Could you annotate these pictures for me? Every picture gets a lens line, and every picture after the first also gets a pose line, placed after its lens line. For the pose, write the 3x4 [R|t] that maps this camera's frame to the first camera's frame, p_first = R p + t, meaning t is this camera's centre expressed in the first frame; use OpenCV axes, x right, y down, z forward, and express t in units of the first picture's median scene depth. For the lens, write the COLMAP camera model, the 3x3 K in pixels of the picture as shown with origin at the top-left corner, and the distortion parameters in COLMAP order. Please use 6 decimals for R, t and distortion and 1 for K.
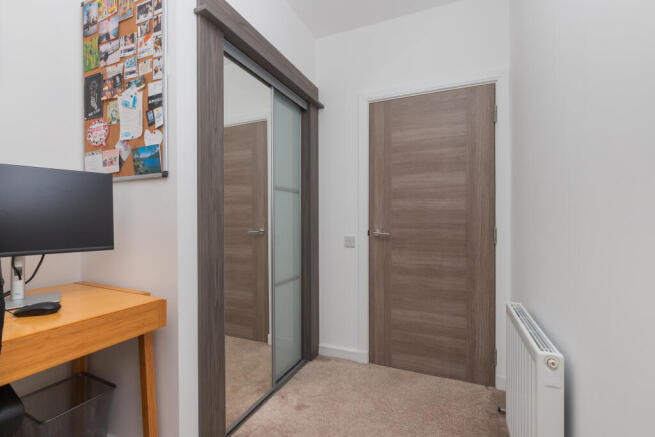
lens RADIAL K [[293.9, 0, 327.2], [0, 293.9, 220.7], [0, 0, 1]] dist [0.004187, -0.000164]
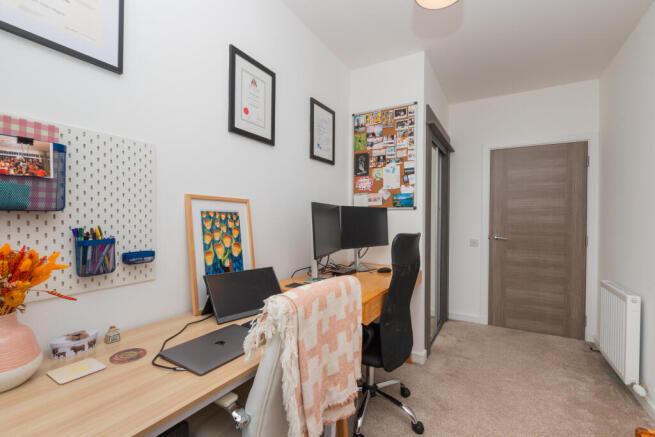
lens RADIAL K [[293.9, 0, 325.8], [0, 293.9, 220.4], [0, 0, 1]] dist [0.004187, -0.000164]
pose [[0.992418, 0.011272, -0.122389, -0.773679], [-0.010604, 0.999925, 0.006104, -0.068389], [0.122449, -0.004760, 0.992463, -0.900367]]
